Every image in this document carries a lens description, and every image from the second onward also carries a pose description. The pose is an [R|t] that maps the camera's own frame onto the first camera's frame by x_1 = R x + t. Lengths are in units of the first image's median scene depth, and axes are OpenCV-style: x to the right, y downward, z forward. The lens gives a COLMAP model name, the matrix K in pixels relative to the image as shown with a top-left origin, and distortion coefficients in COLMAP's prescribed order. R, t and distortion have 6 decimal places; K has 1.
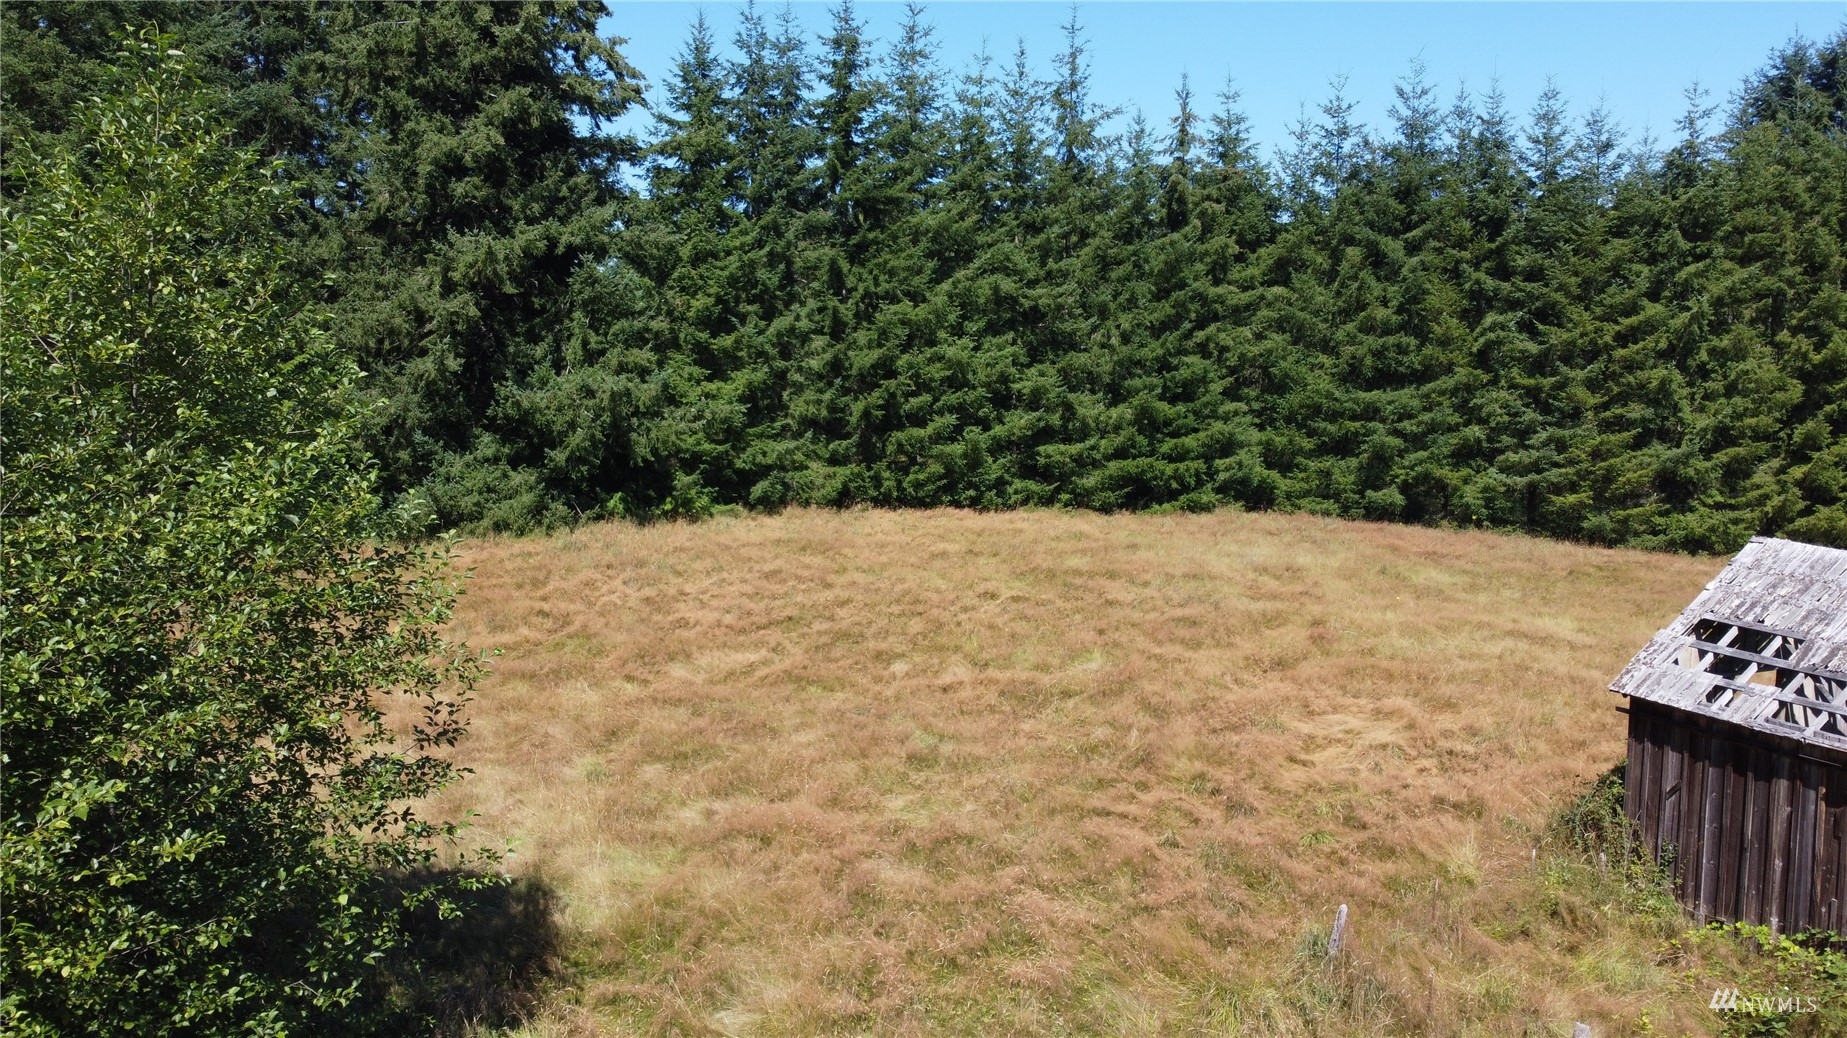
lens RADIAL K [[1396.5, 0, 922.2], [0, 1396.5, 525.4], [0, 0, 1]] dist [0.005358, -0.013114]
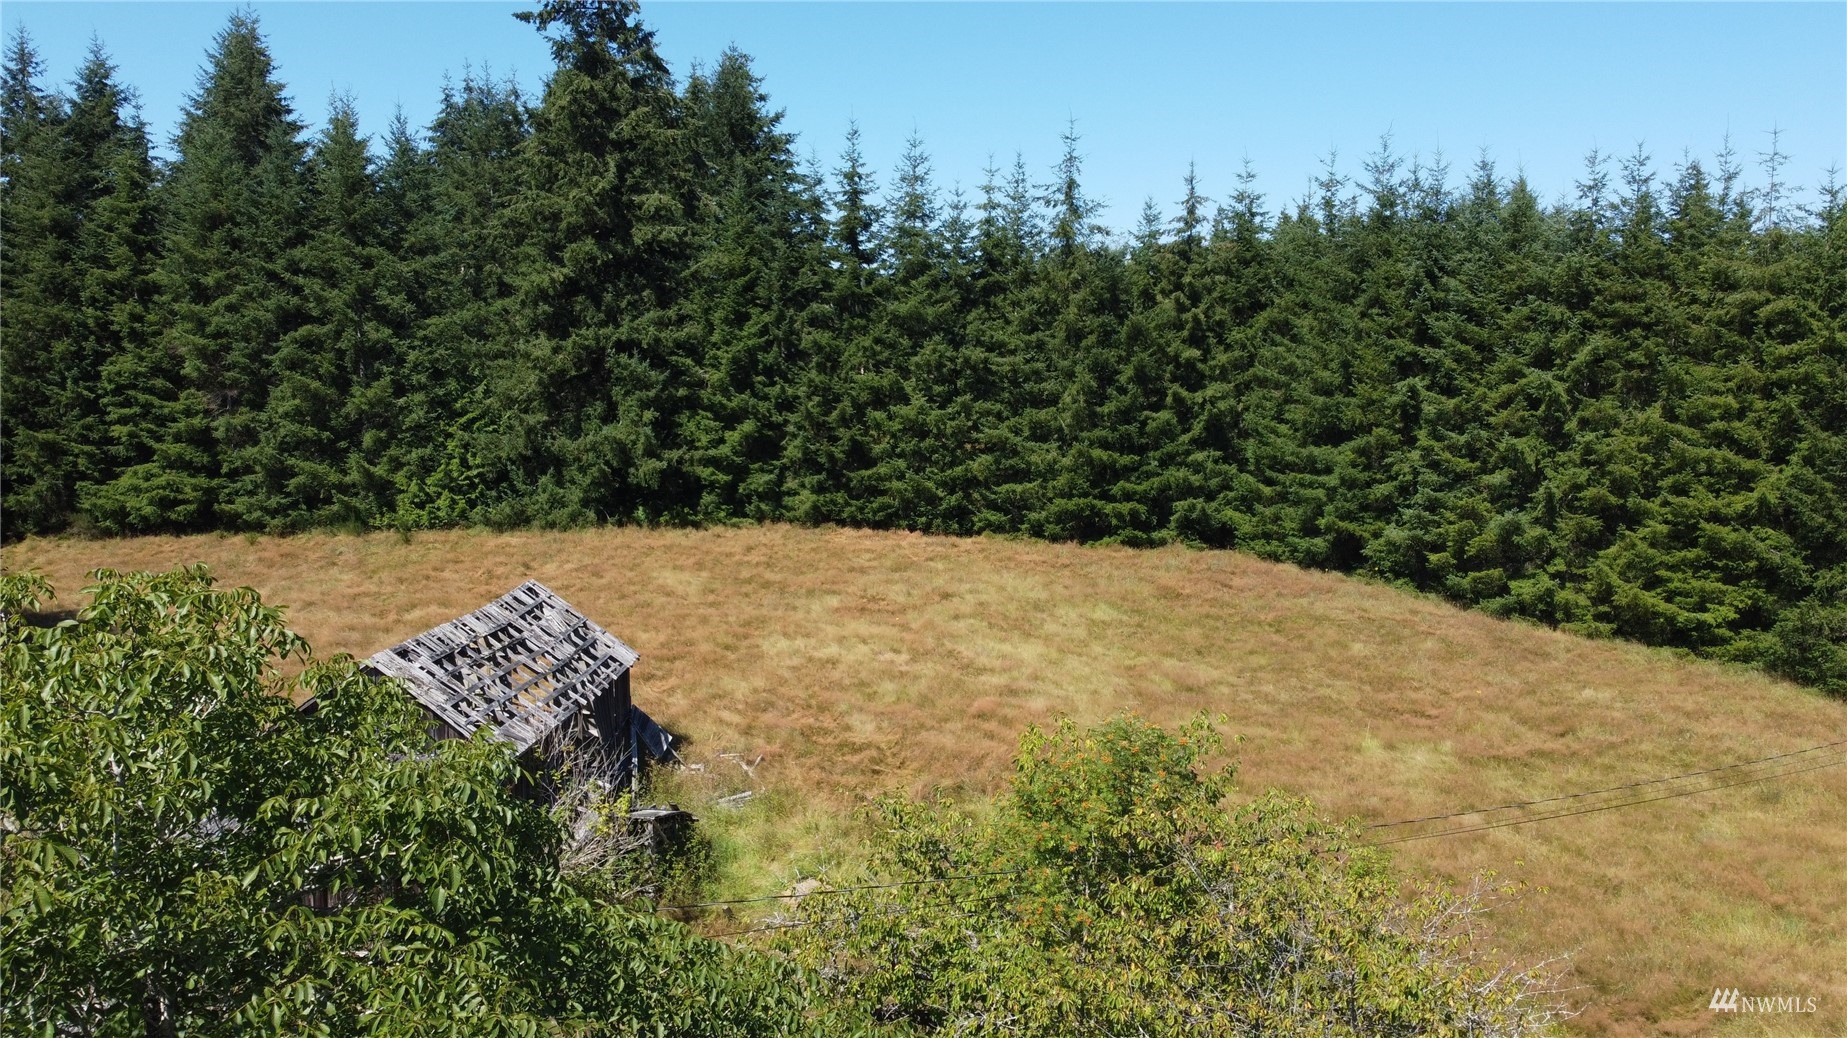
lens RADIAL K [[1396.5, 0, 921.1], [0, 1396.5, 519.4], [0, 0, 1]] dist [0.005358, -0.013114]
pose [[0.855738, 0.057096, -0.514249, 0.663518], [-0.057037, 0.998245, 0.015921, -0.041741], [0.514256, 0.015707, 0.857493, -0.096463]]
